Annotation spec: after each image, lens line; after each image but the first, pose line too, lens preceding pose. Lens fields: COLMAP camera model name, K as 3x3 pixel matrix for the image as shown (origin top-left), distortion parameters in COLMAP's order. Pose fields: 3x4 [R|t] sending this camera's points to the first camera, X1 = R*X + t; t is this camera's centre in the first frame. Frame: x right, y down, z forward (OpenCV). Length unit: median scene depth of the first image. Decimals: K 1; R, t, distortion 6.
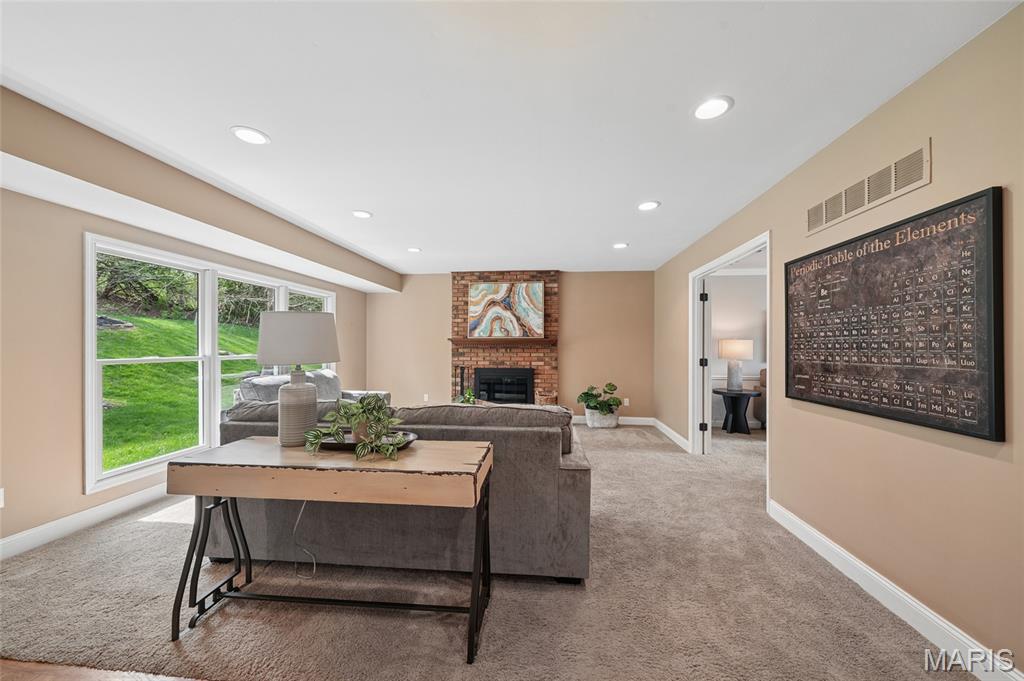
lens RADIAL K [[384.4, 0, 511.9], [0, 384.4, 346.6], [0, 0, 1]] dist [-0.003634, 0.000456]
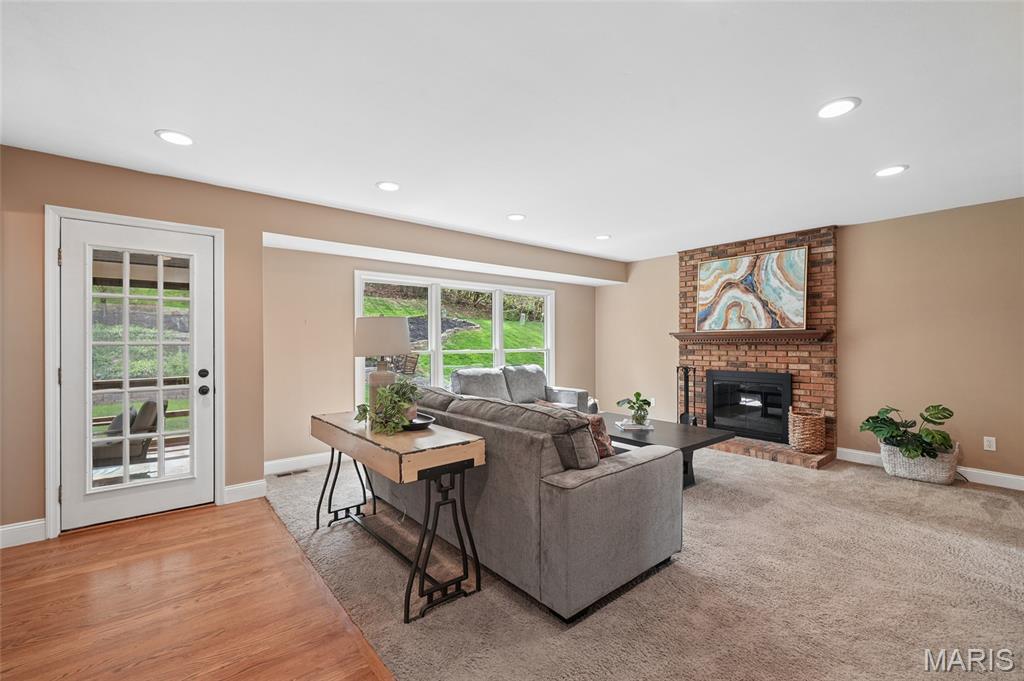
lens RADIAL K [[437.0, 0, 502.4], [0, 437.0, 343.6], [0, 0, 1]] dist [-0.000099, -0.000076]
pose [[0.703310, -0.001730, -0.710881, 0.252149], [0.002823, 0.999996, 0.000360, 0.000820], [0.710878, -0.002260, 0.703312, 0.074730]]
